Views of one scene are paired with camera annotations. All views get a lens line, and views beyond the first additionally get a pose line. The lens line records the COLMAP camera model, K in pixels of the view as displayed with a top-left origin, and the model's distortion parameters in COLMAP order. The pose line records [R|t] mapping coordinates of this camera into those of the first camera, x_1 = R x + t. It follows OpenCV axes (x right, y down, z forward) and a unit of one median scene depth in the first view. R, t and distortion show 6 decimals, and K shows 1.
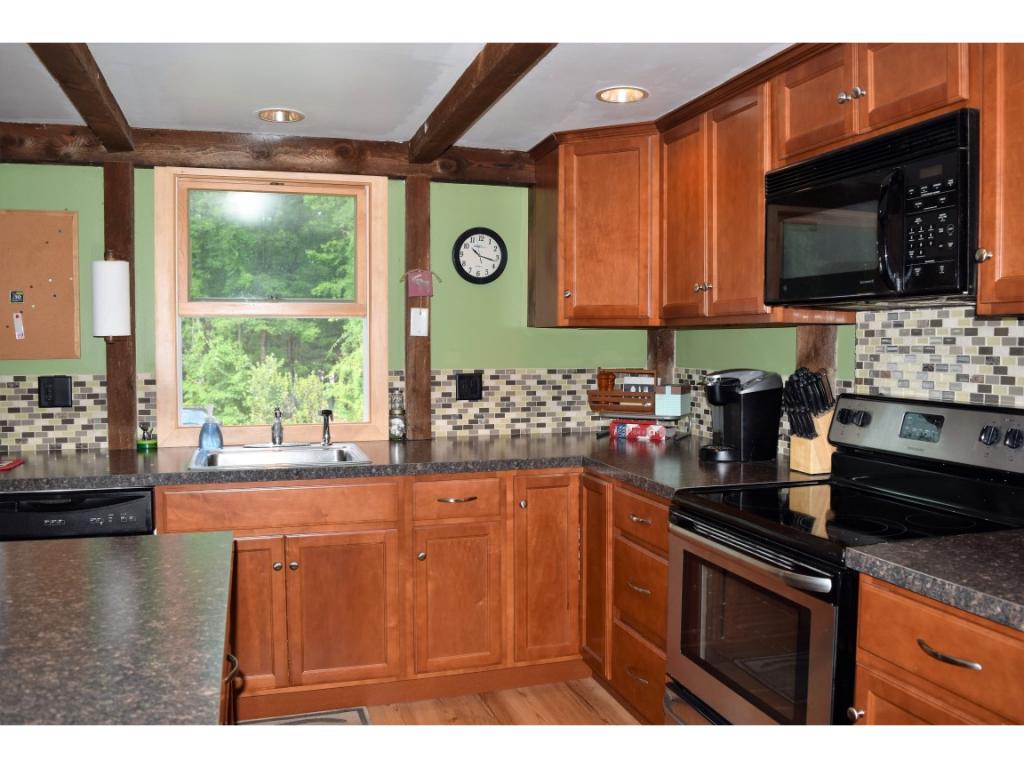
lens RADIAL K [[883.5, 0, 502.6], [0, 883.5, 375.8], [0, 0, 1]] dist [-0.030098, -0.020875]
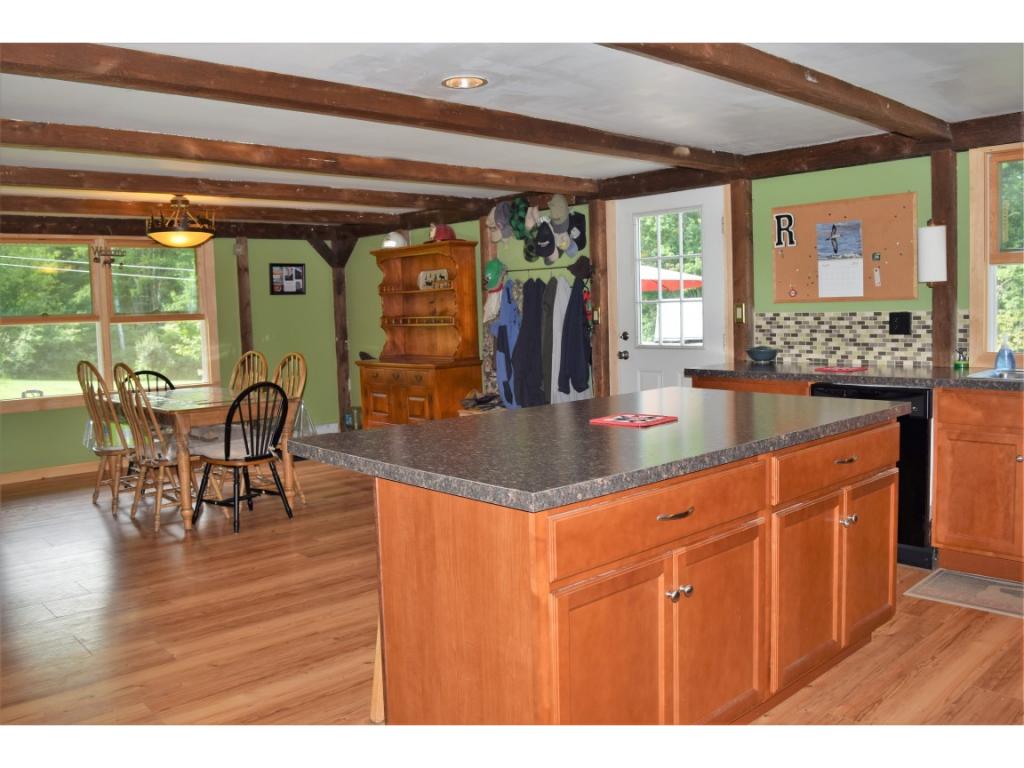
lens RADIAL K [[802.8, 0, 512.8], [0, 802.8, 381.2], [0, 0, 1]] dist [-0.091882, 0.017569]
pose [[0.445601, 0.063281, -0.892992, 0.339902], [-0.015806, 0.997899, 0.062828, 0.041193], [0.895092, -0.013881, 0.445665, -0.116585]]
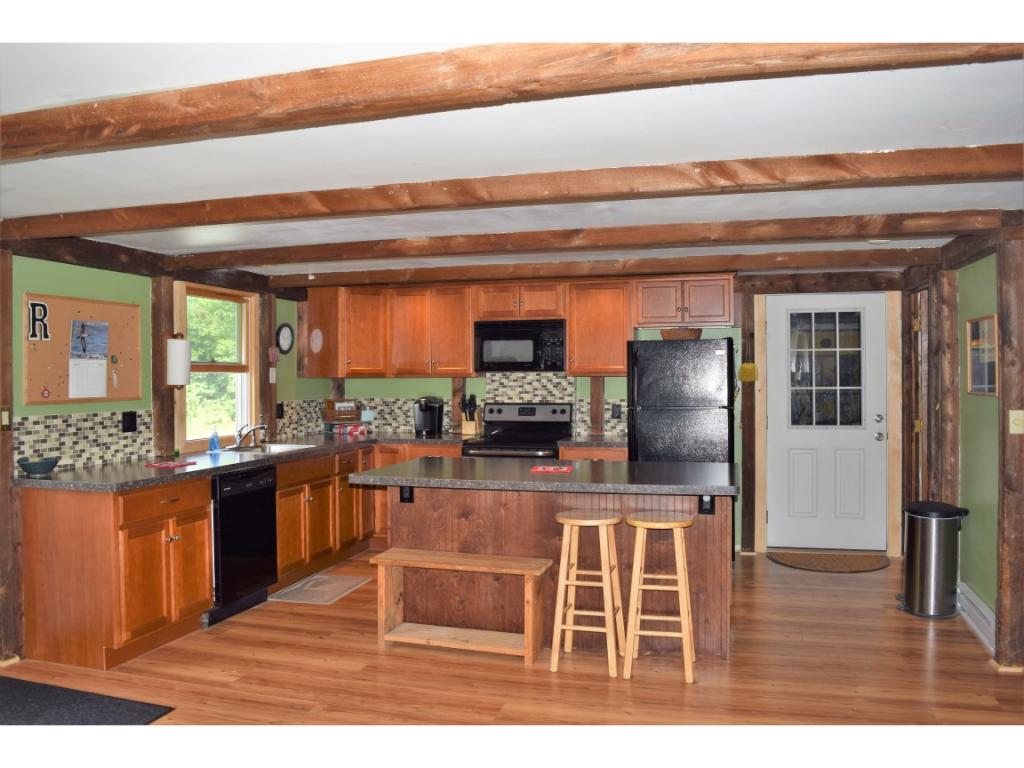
lens RADIAL K [[802.8, 0, 514.2], [0, 802.8, 378.1], [0, 0, 1]] dist [-0.091882, 0.017569]
pose [[0.526030, -0.004559, 0.850454, -1.322914], [0.041592, 0.998927, -0.020371, -0.002140], [-0.849449, 0.046088, 0.525655, -0.298423]]
